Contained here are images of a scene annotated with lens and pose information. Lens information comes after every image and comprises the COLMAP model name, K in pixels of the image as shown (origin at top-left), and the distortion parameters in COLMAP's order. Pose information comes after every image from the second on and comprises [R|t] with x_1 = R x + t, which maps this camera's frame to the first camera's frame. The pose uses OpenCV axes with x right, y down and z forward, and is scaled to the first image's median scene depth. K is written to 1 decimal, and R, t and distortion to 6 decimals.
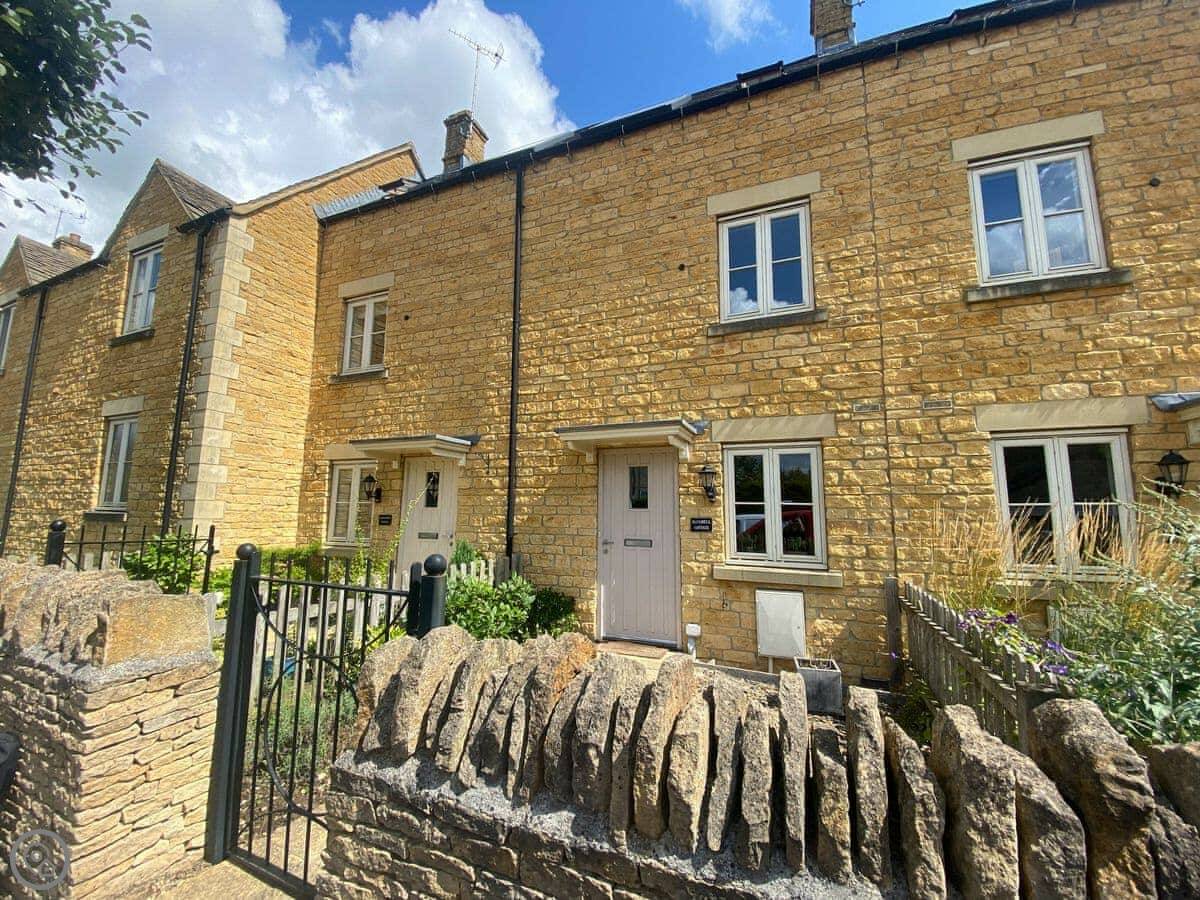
lens RADIAL K [[476.1, 0, 596.8], [0, 476.1, 449.8], [0, 0, 1]] dist [0.052950, -0.044042]
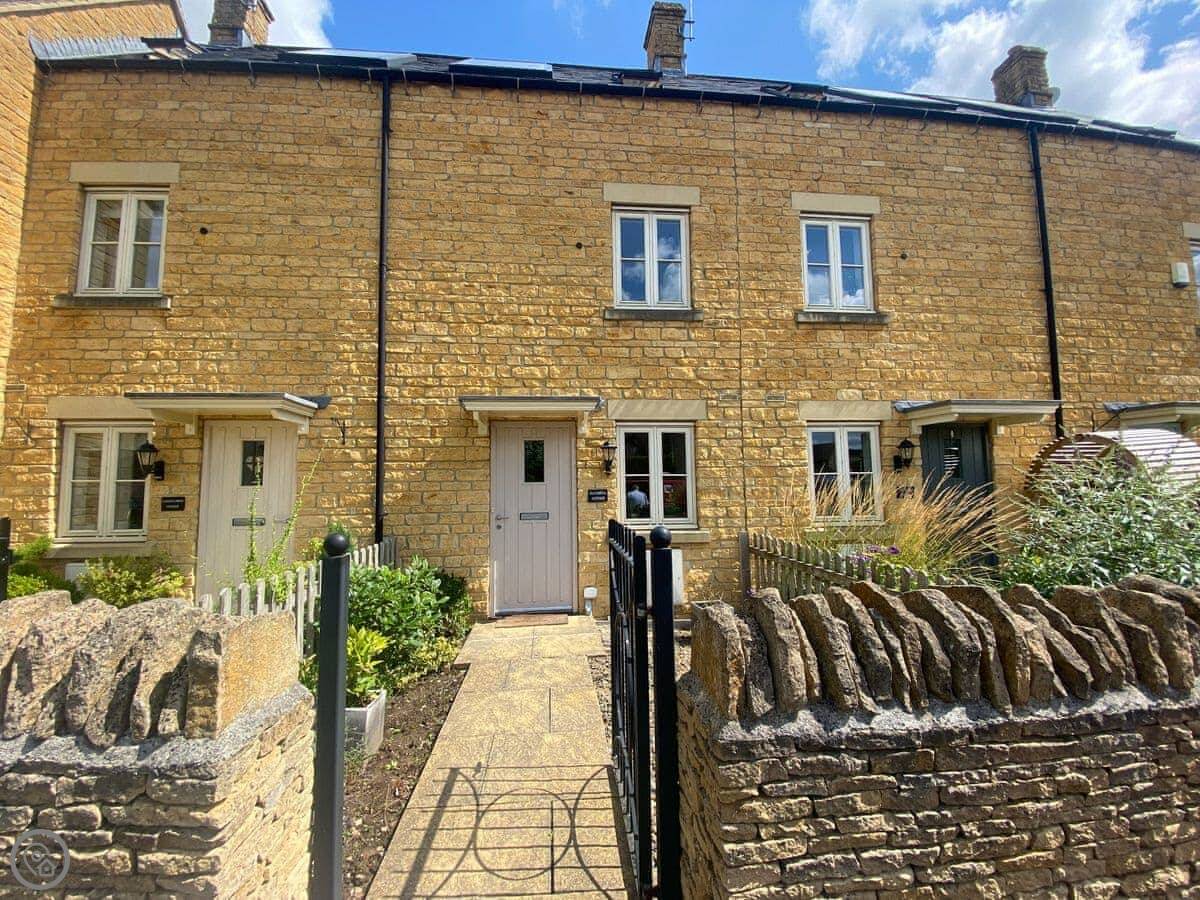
lens RADIAL K [[476.1, 0, 596.8], [0, 476.1, 449.8], [0, 0, 1]] dist [0.052950, -0.044042]
pose [[0.880935, 0.014125, 0.473026, -0.286984], [-0.039592, 0.998250, 0.043924, 0.006845], [-0.471577, -0.057422, 0.879953, 0.066205]]
